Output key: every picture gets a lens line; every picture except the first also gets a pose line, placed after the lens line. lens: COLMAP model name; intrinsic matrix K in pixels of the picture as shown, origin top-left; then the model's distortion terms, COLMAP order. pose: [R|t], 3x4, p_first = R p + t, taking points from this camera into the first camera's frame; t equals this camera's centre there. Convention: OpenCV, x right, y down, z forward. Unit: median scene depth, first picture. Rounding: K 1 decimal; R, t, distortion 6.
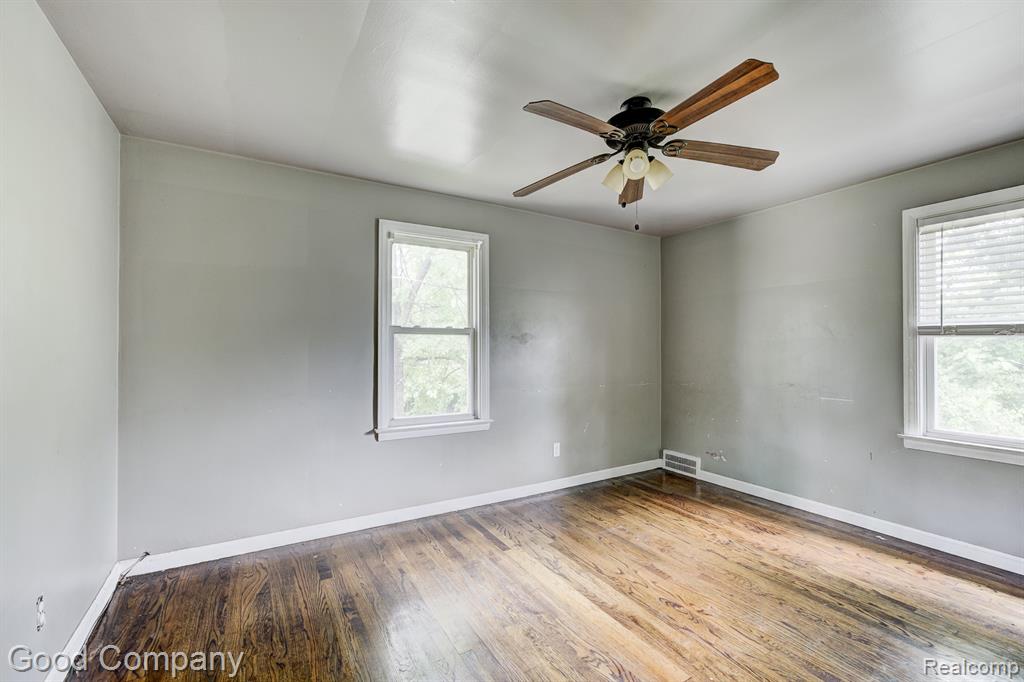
lens RADIAL K [[423.7, 0, 503.8], [0, 423.7, 346.6], [0, 0, 1]] dist [-0.000653, 0.009481]
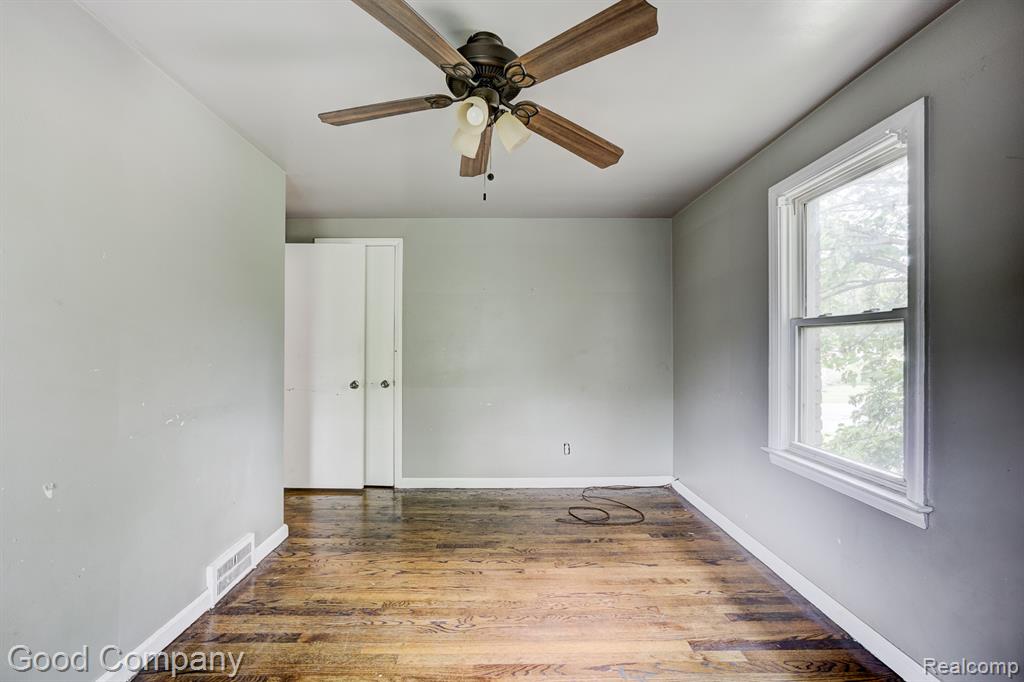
lens RADIAL K [[423.7, 0, 503.8], [0, 423.7, 346.6], [0, 0, 1]] dist [-0.000653, 0.009481]
pose [[-0.505100, -0.006022, -0.863040, 0.812706], [0.003335, 0.999955, -0.008929, 0.007233], [0.863055, -0.007388, -0.505057, 1.183695]]
